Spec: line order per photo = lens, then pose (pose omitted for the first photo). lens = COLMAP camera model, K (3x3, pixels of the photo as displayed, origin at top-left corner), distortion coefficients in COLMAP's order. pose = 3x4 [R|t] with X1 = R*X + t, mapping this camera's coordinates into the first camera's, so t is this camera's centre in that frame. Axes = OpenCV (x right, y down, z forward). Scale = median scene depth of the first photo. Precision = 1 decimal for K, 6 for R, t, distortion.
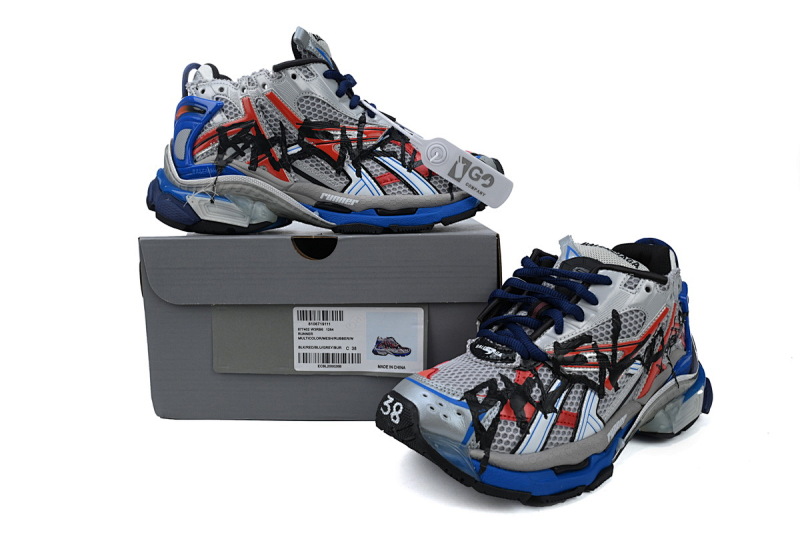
lens RADIAL K [[537.8, 0, 400.0], [0, 537.8, 266.5], [0, 0, 1]] dist [-0.000757, 0.000186]
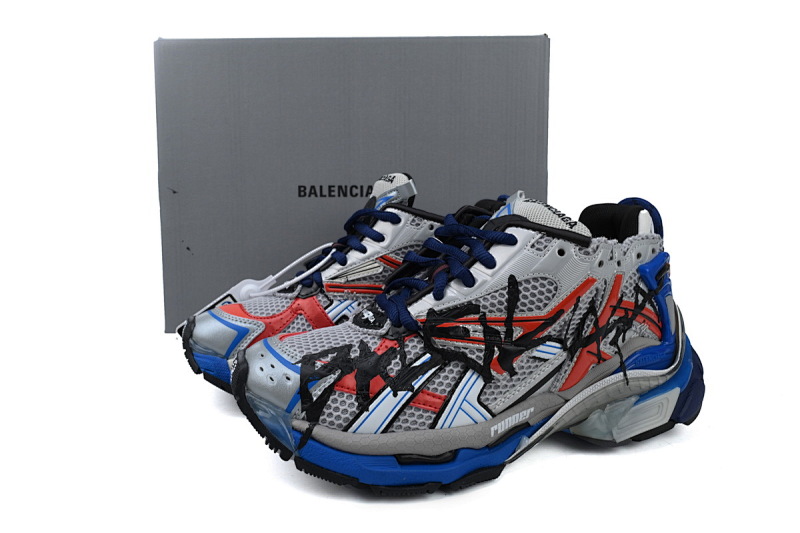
lens RADIAL K [[537.8, 0, 400.0], [0, 537.8, 266.5], [0, 0, 1]] dist [-0.000757, 0.000186]
pose [[0.959450, 0.047679, -0.277816, 0.469923], [-0.041302, 0.998733, 0.028766, 0.052345], [0.278835, -0.016125, 0.960204, 0.186469]]
